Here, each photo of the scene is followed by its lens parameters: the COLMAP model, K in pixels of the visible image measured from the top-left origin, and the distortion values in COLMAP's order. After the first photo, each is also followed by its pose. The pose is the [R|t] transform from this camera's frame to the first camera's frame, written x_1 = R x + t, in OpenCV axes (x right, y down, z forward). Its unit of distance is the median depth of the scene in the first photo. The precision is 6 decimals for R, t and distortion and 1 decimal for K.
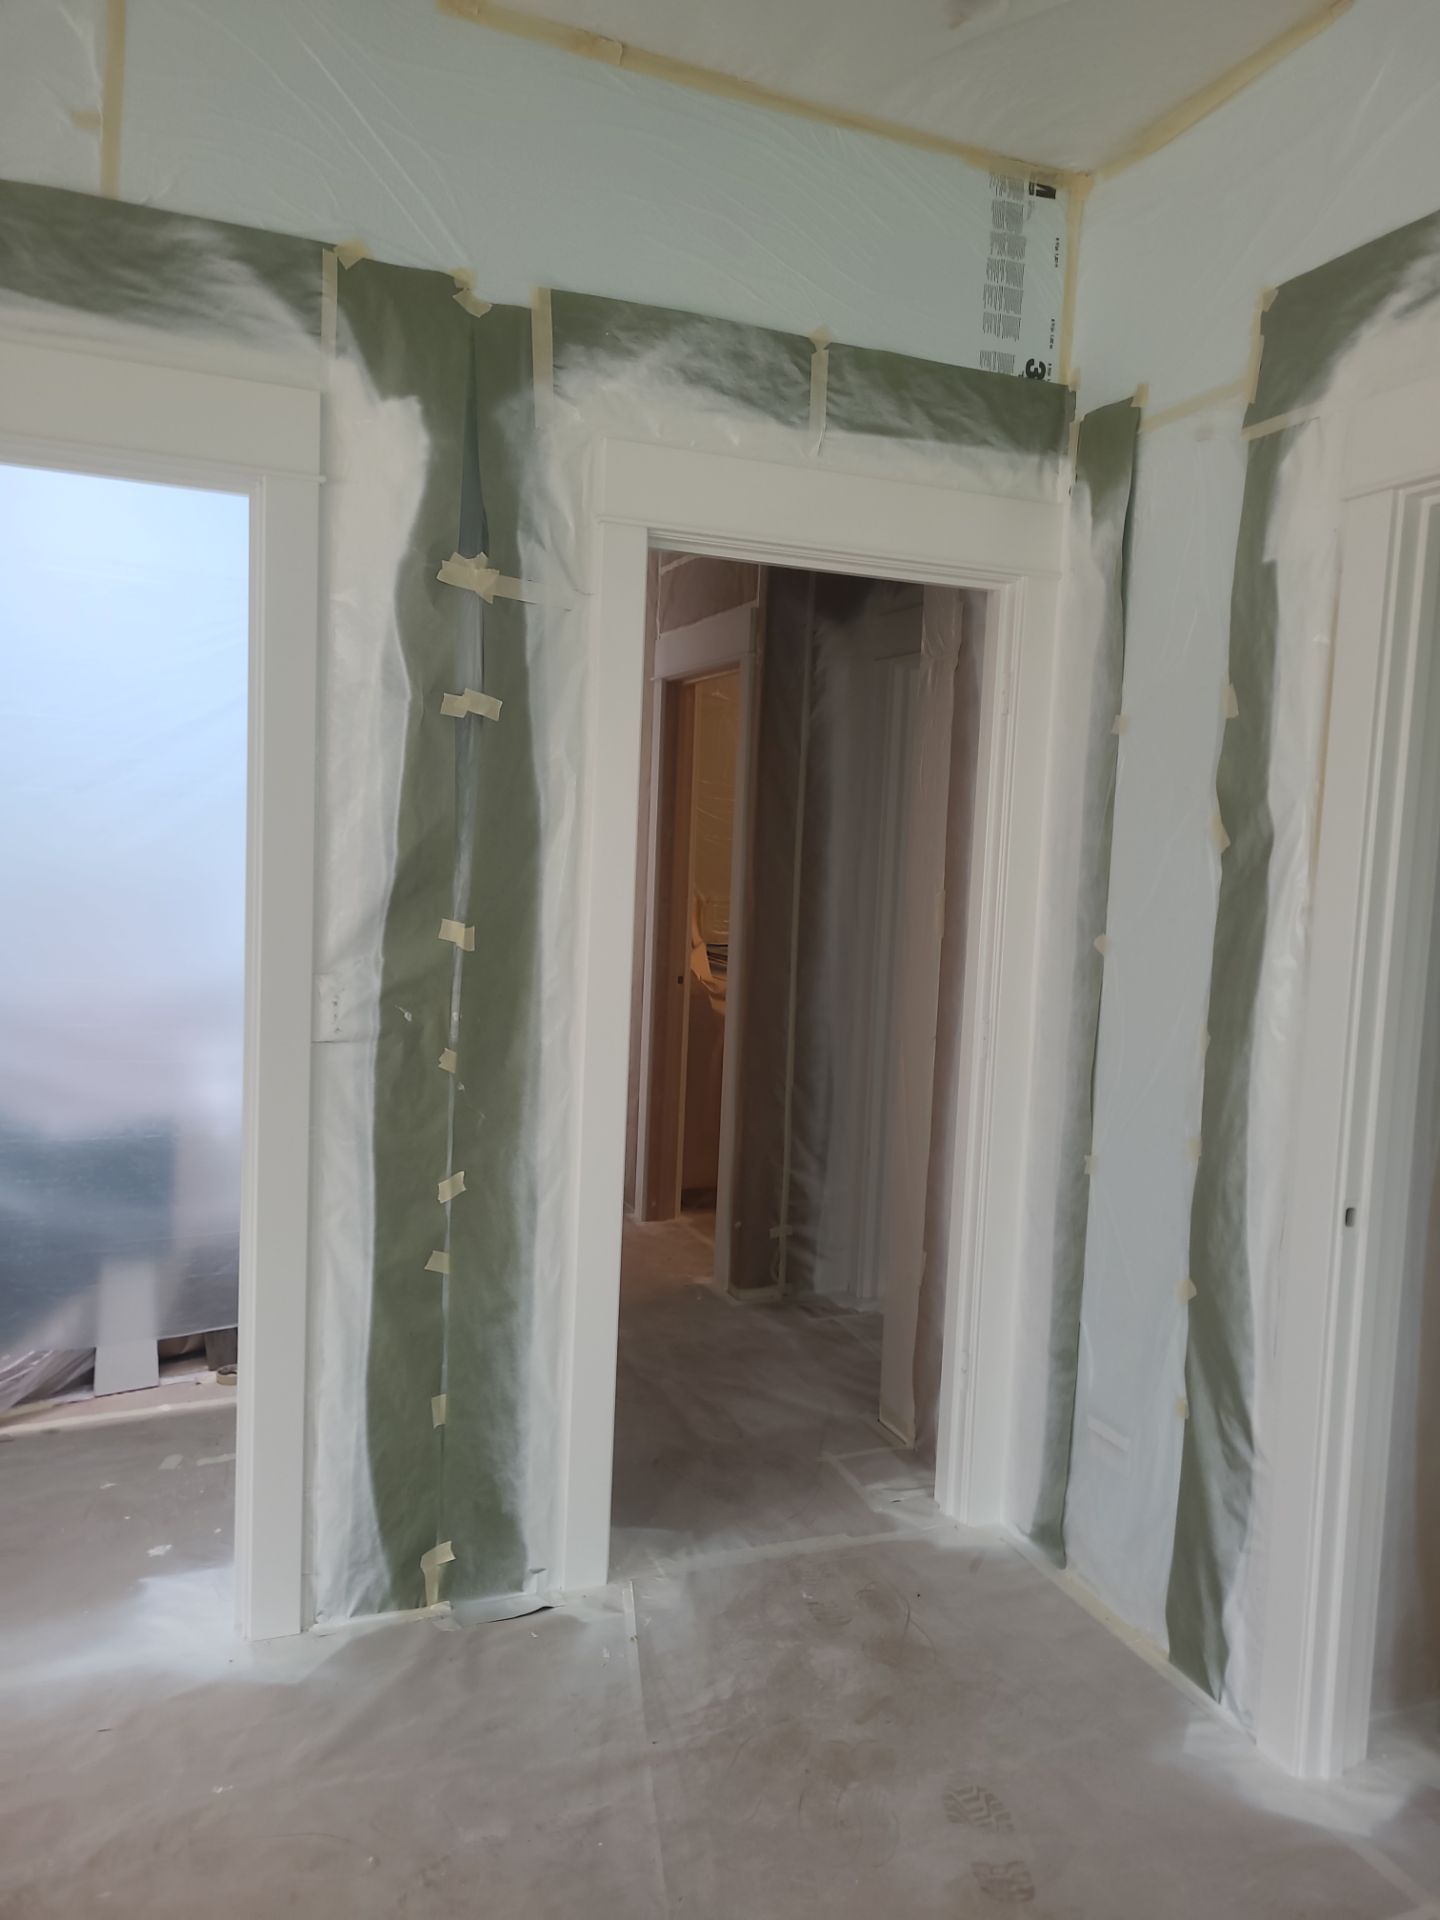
lens RADIAL K [[1443.9, 0, 719.1], [0, 1443.9, 964.3], [0, 0, 1]] dist [0.036673, -0.029487]
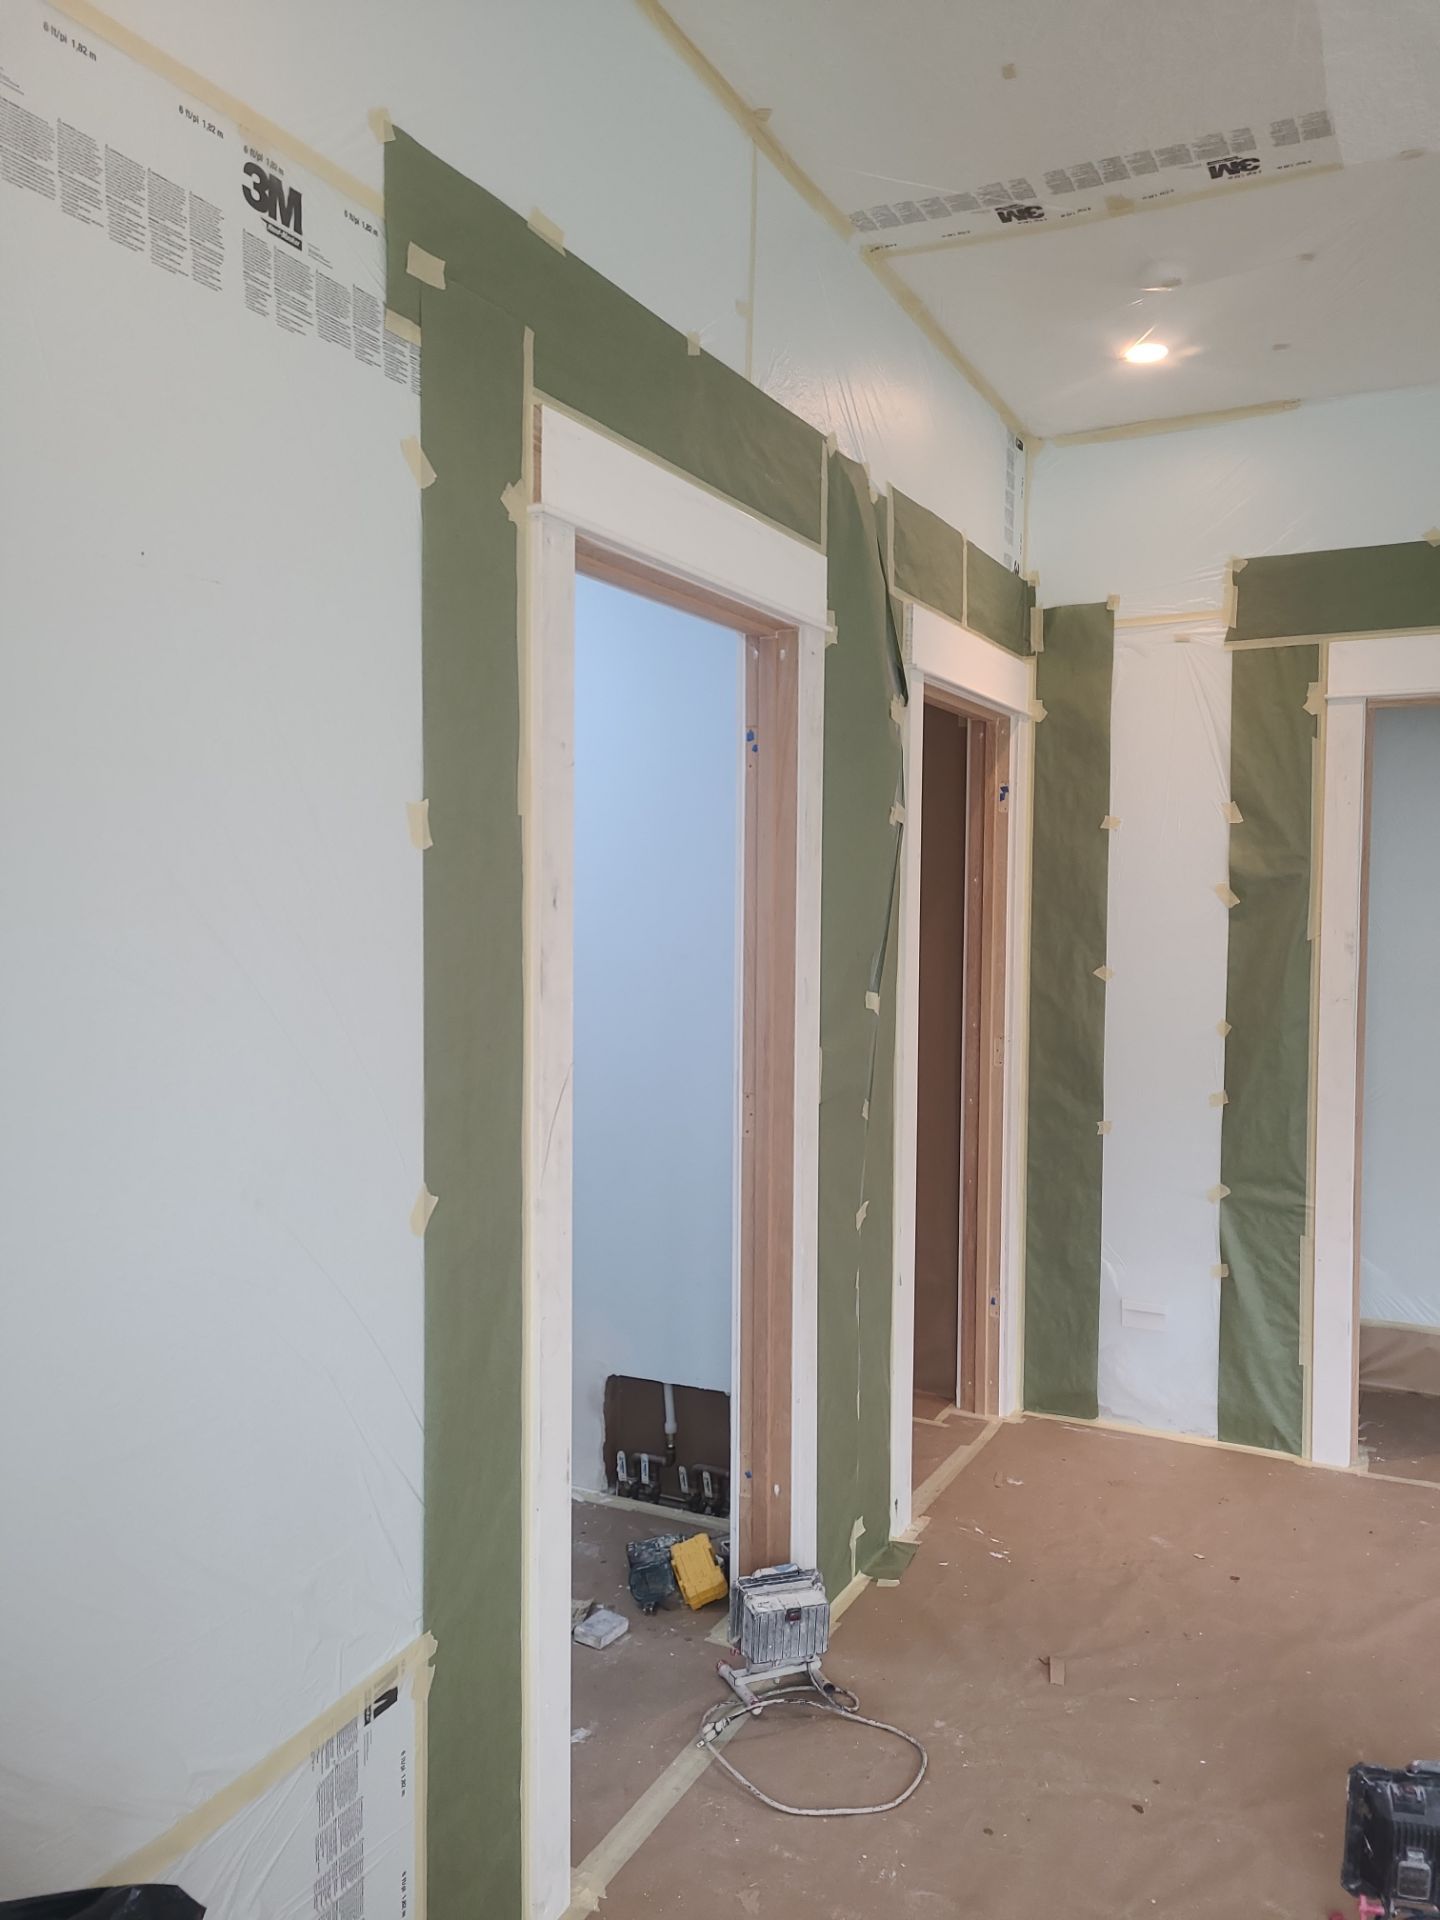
lens RADIAL K [[1443.9, 0, 720.1], [0, 1443.9, 954.5], [0, 0, 1]] dist [0.036673, -0.029487]
pose [[0.759391, -0.063888, 0.647490, -0.995222], [0.083425, 0.996514, 0.000484, -0.067523], [-0.645263, 0.053650, 0.762074, 0.150282]]
